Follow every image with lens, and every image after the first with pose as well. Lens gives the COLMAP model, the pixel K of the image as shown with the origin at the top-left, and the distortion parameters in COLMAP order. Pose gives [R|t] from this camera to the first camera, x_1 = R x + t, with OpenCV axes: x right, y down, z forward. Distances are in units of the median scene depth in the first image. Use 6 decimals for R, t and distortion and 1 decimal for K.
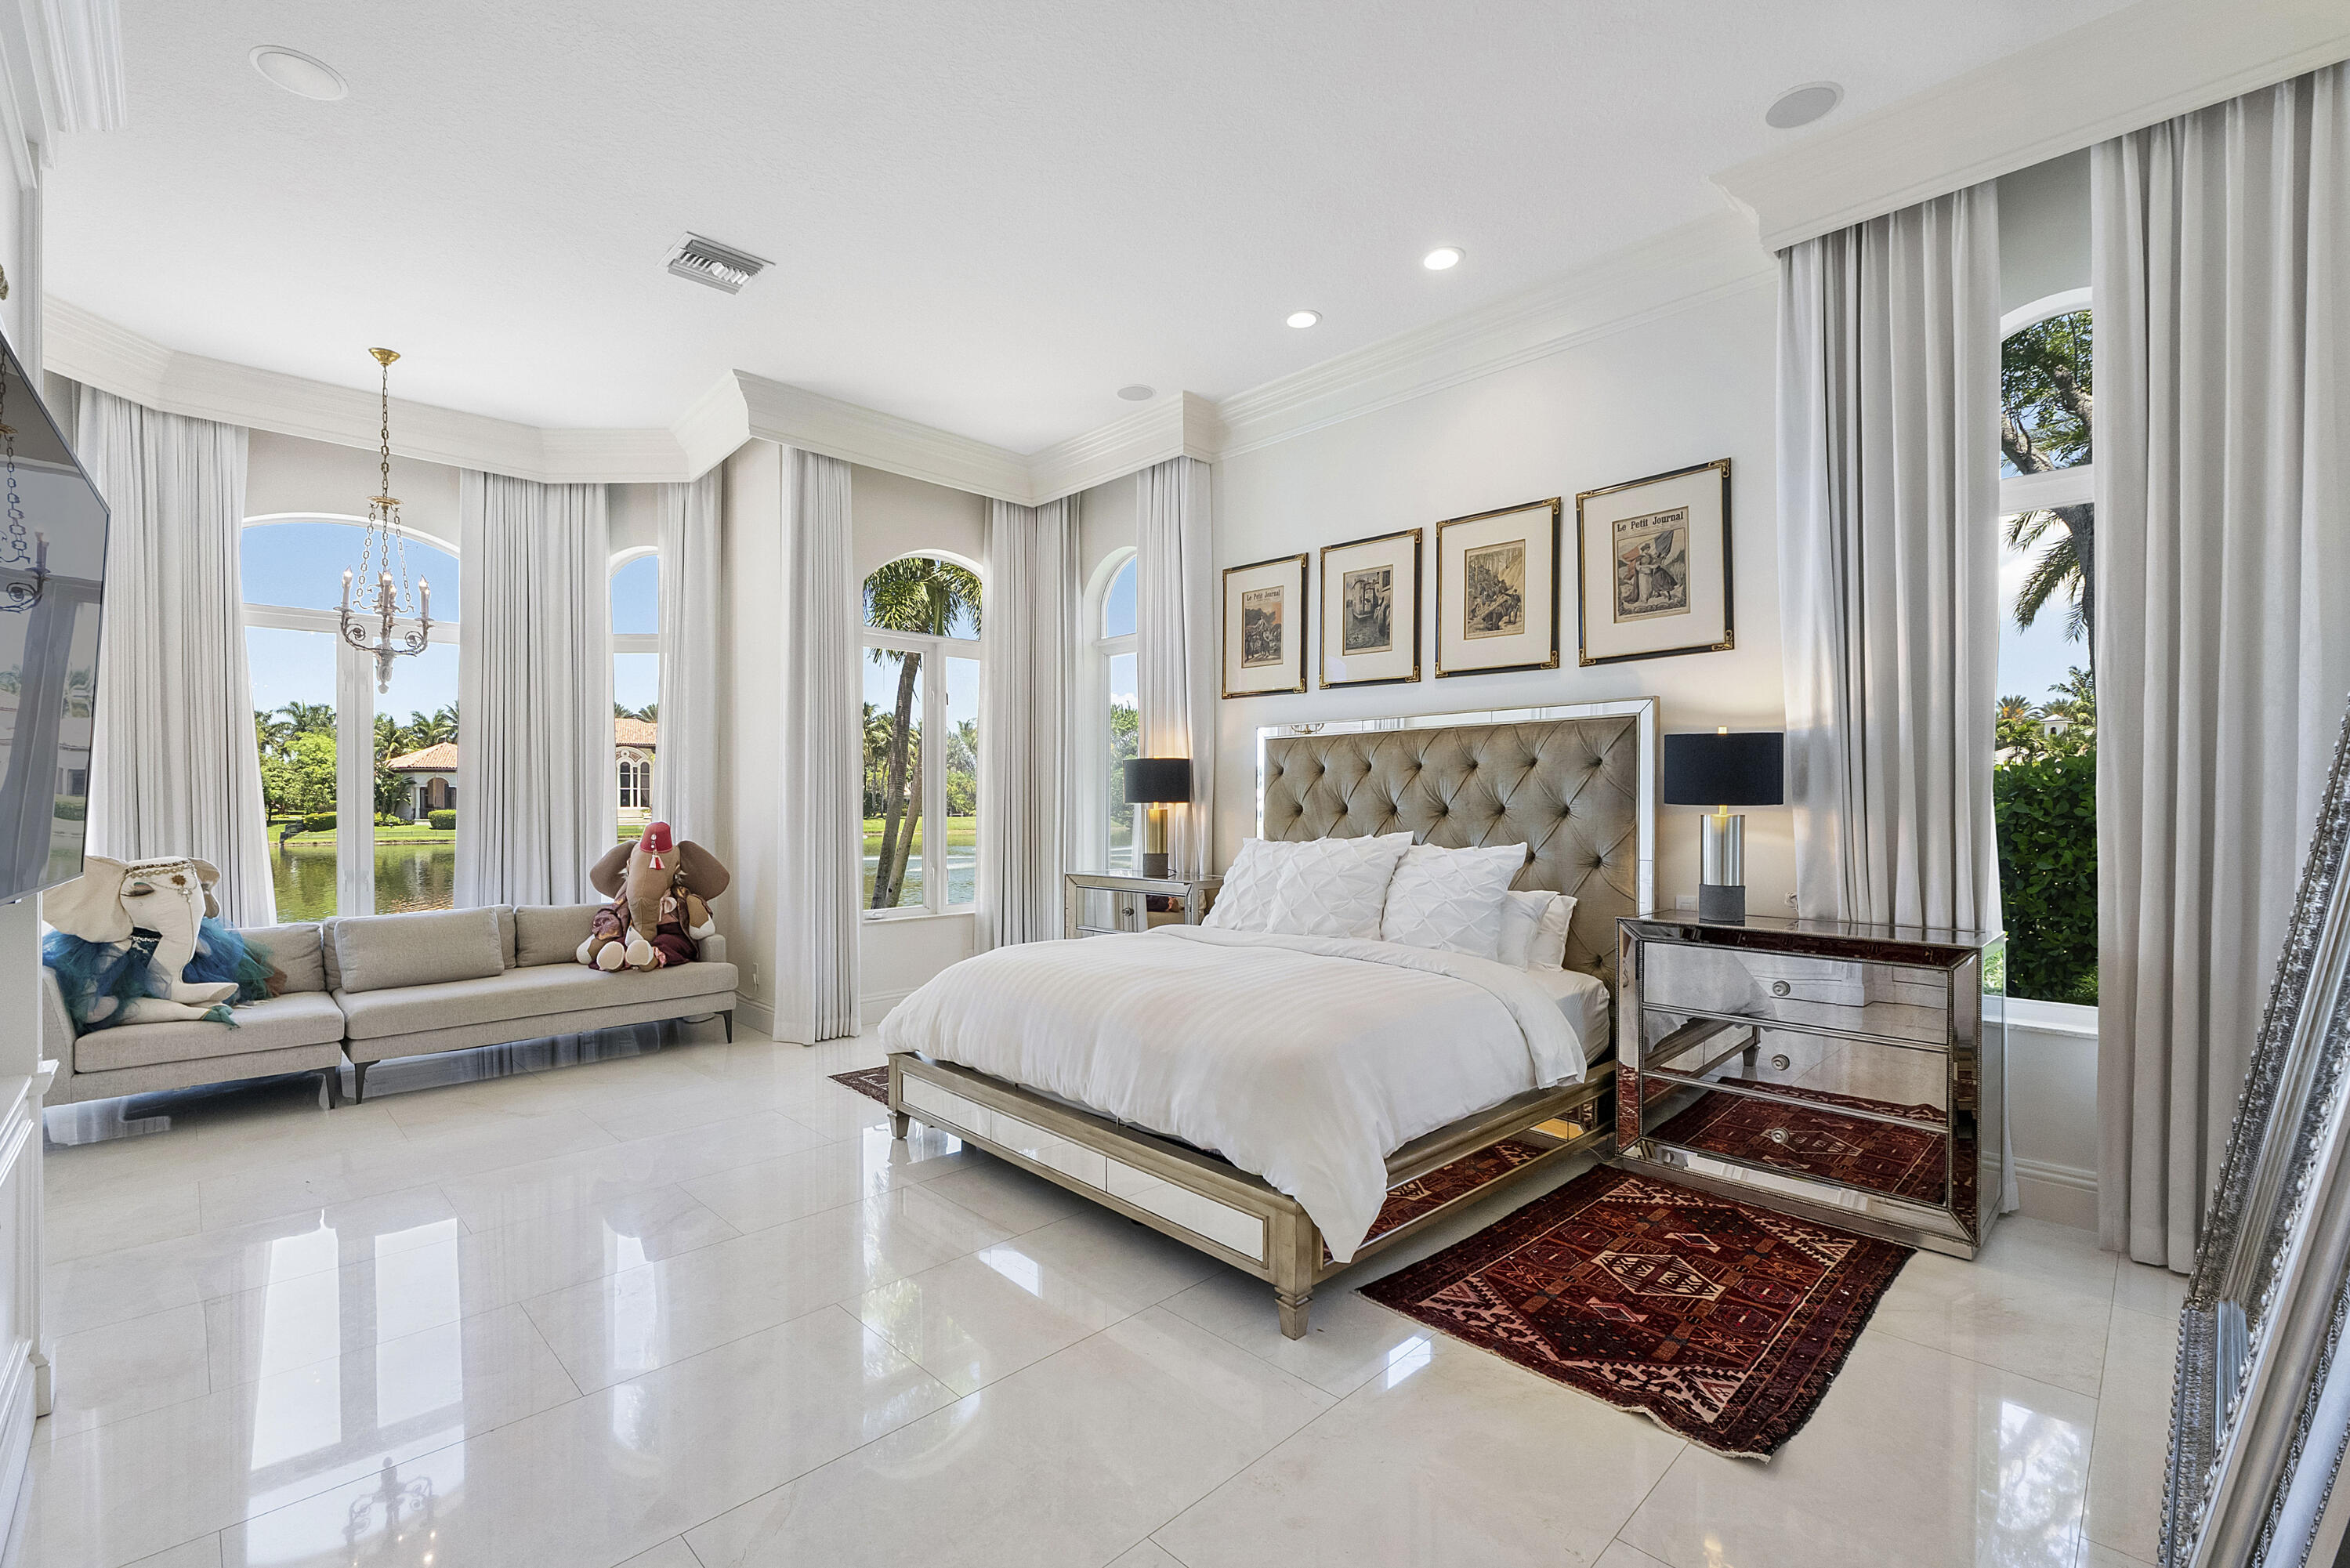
lens RADIAL K [[1004.6, 0, 1184.2], [0, 1004.6, 803.4], [0, 0, 1]] dist [-0.011187, 0.000326]
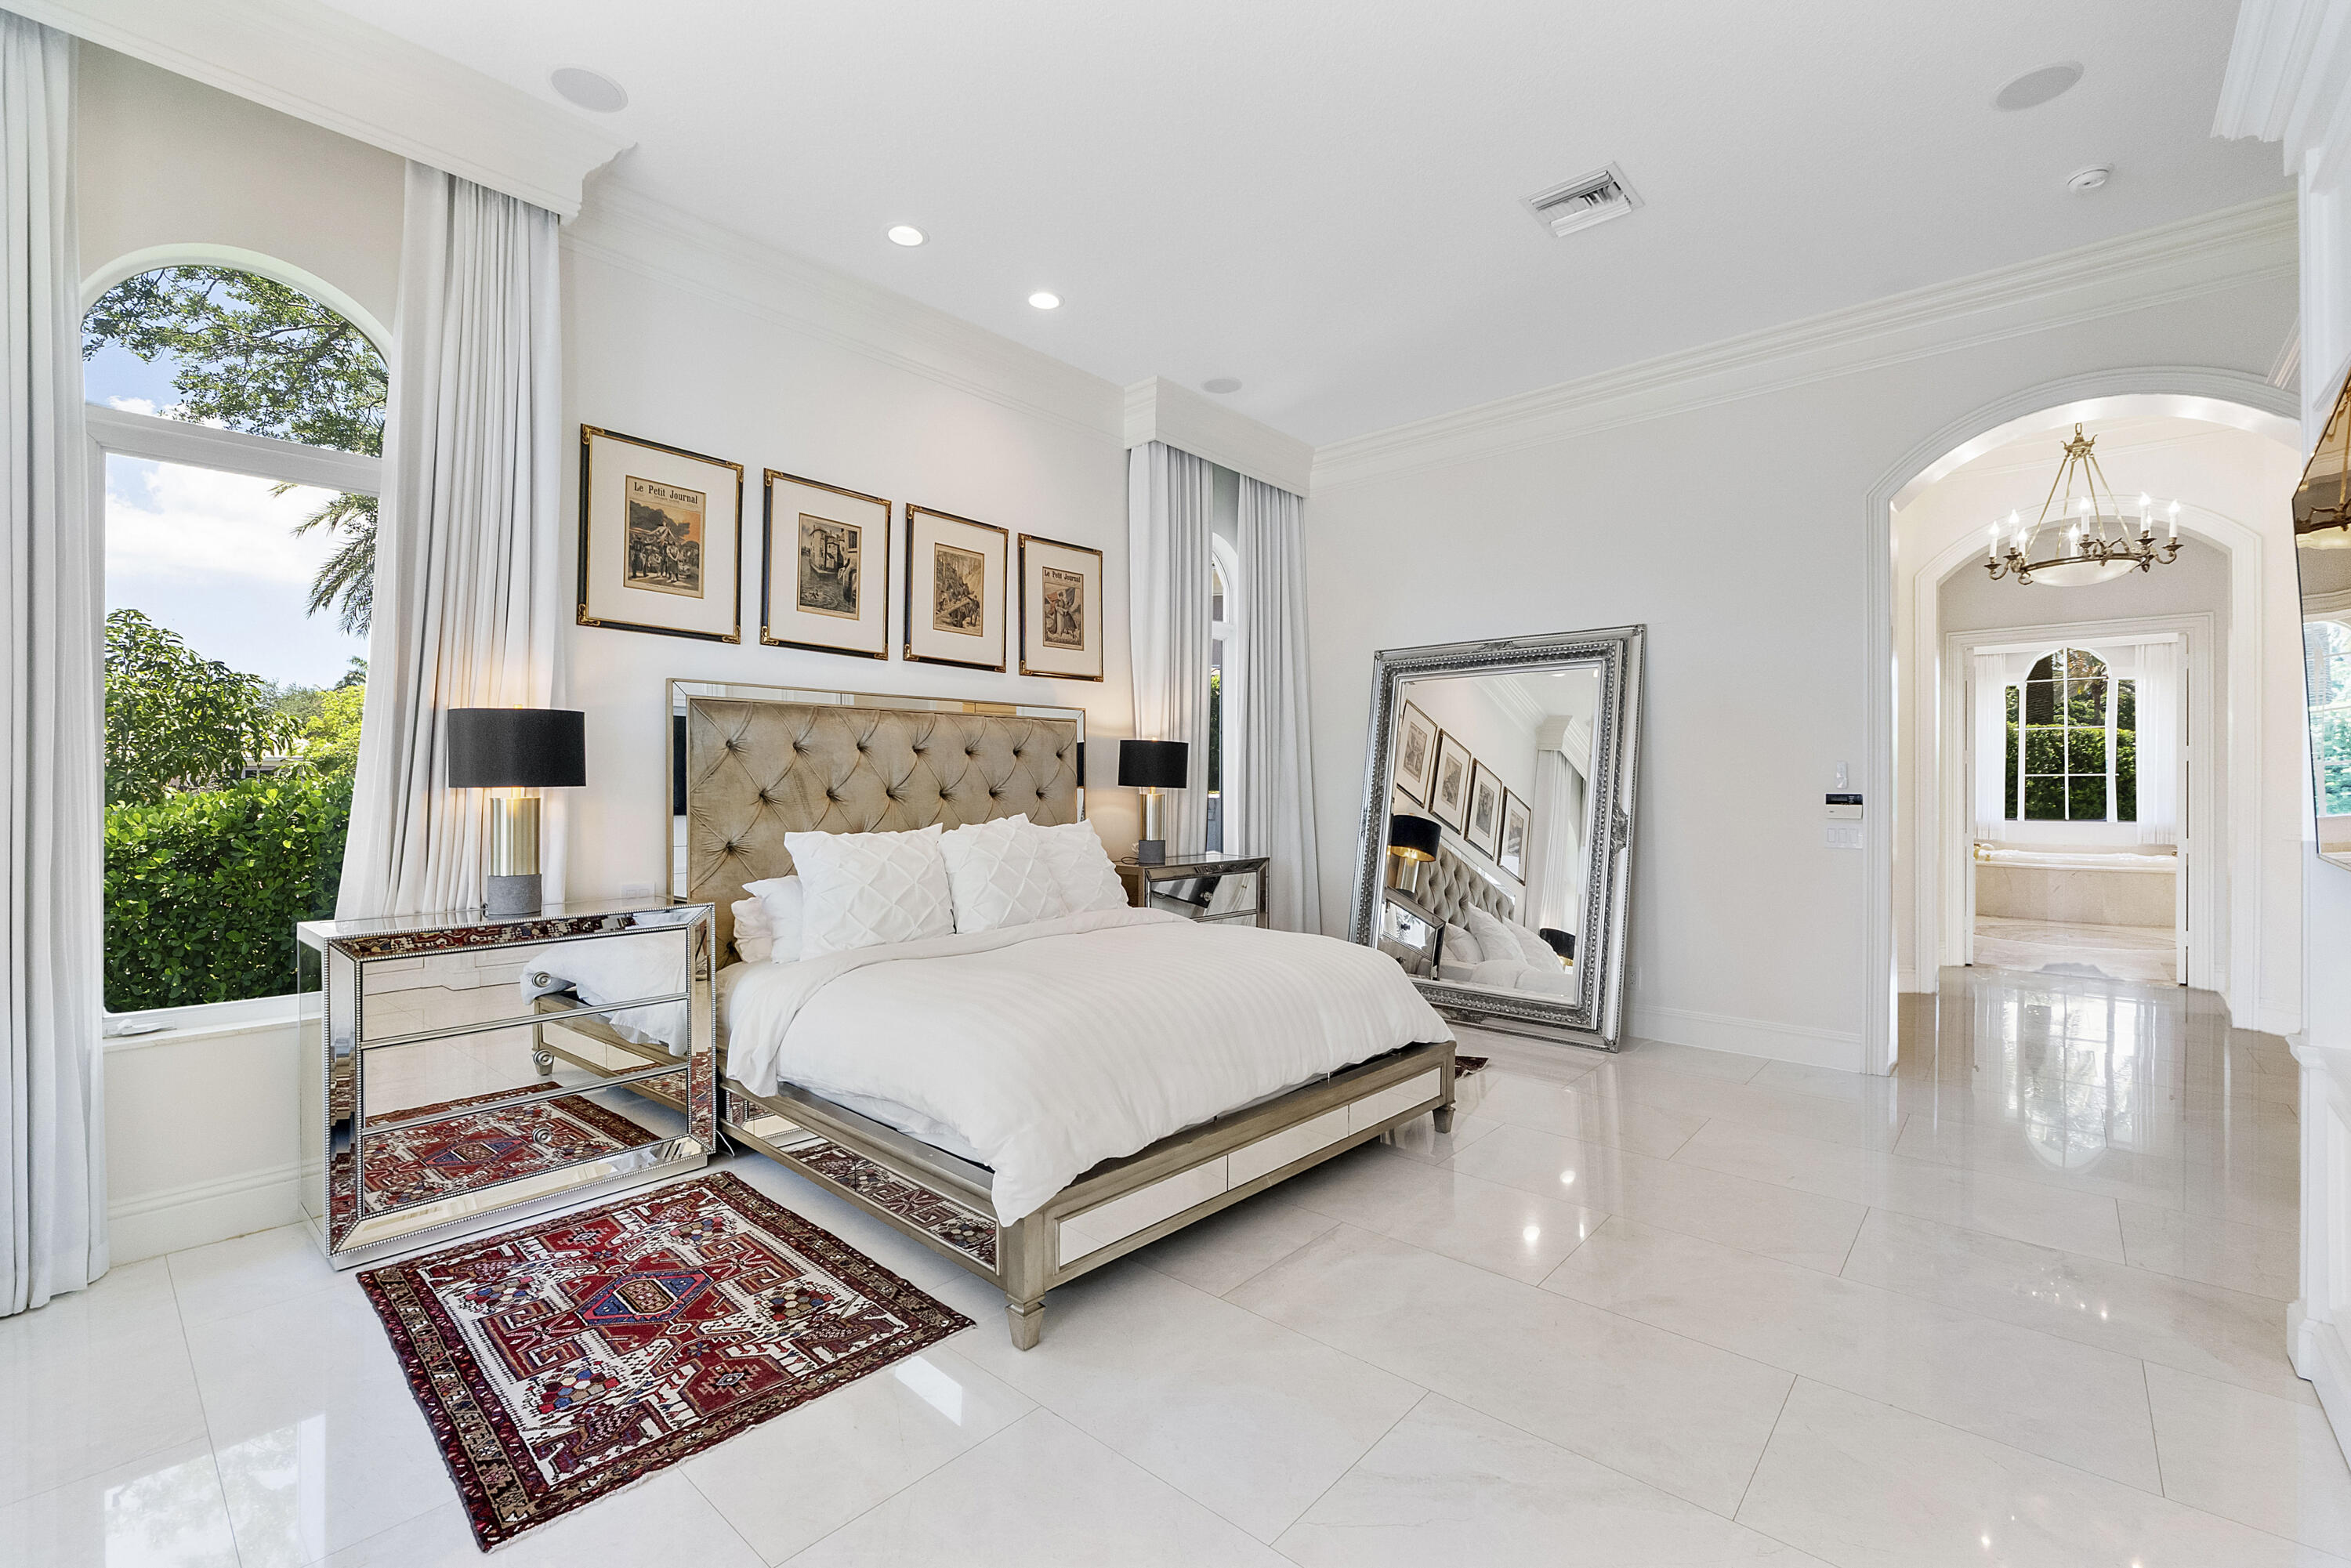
lens RADIAL K [[1000.5, 0, 1163.1], [0, 1000.5, 781.5], [0, 0, 1]] dist [-0.010864, 0.000383]
pose [[-0.055687, -0.001199, 0.998448, -0.704845], [-0.004723, 0.999988, 0.000937, -0.007108], [-0.998437, -0.004664, -0.055693, 0.756393]]
